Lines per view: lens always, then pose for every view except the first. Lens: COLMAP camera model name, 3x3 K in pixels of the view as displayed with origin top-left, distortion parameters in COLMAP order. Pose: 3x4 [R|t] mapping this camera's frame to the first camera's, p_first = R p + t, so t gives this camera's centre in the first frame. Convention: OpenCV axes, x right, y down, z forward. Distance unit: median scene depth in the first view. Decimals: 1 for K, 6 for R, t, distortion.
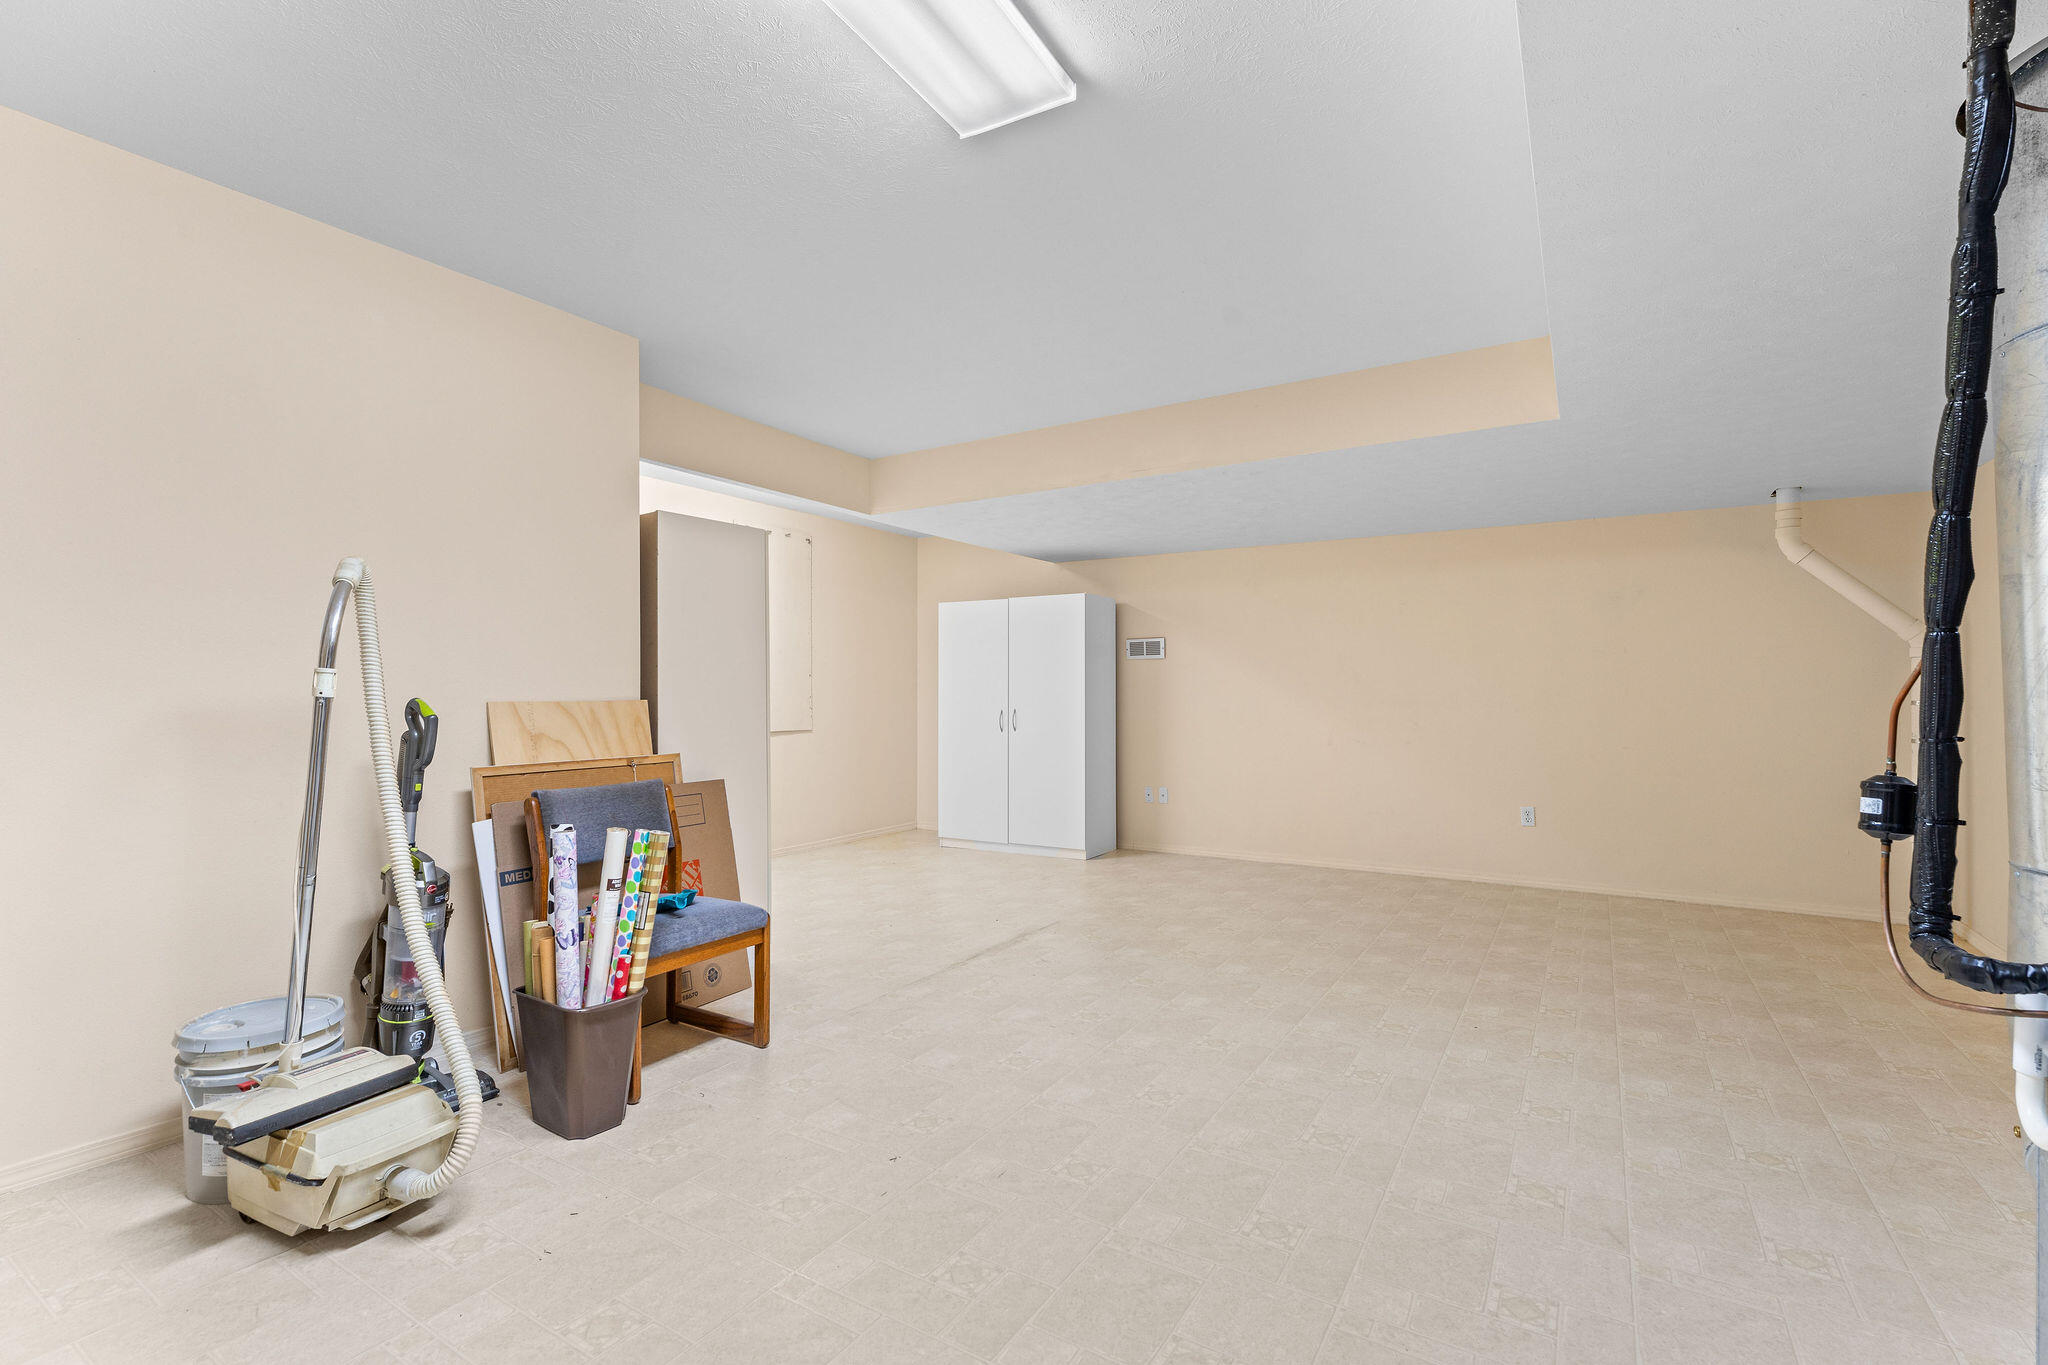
lens RADIAL K [[928.4, 0, 1003.5], [0, 928.4, 686.1], [0, 0, 1]] dist [-0.001460, 0.000951]
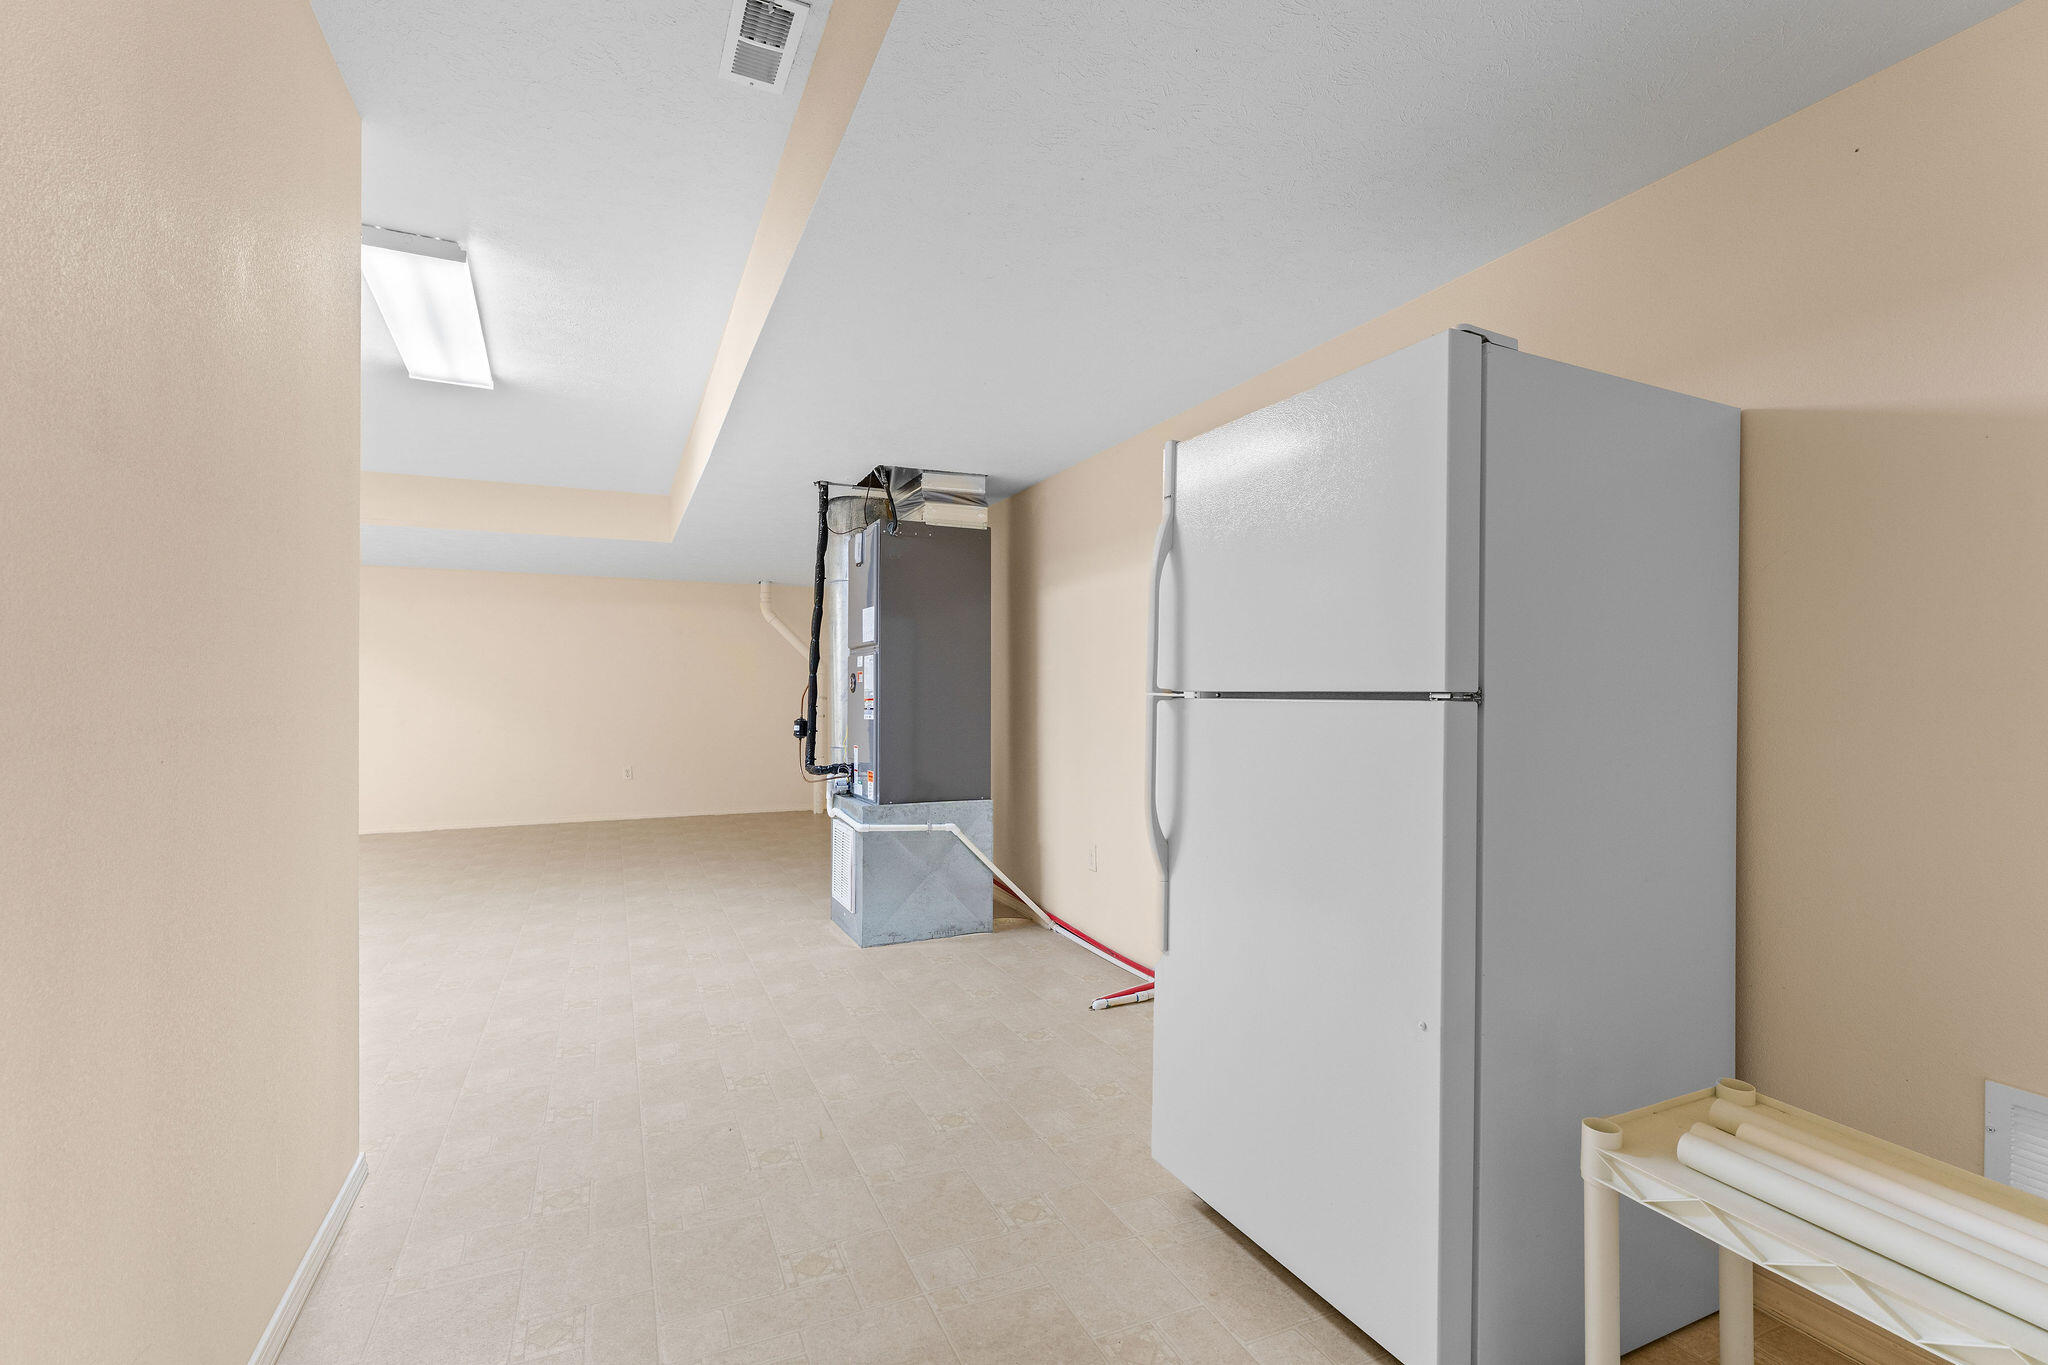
lens RADIAL K [[928.4, 0, 1017.6], [0, 928.4, 683.8], [0, 0, 1]] dist [-0.001460, 0.000951]
pose [[0.555775, 0.006757, 0.831305, -1.319314], [-0.007395, 0.999968, -0.003184, -0.019530], [-0.831300, -0.004378, 0.555807, -1.428861]]
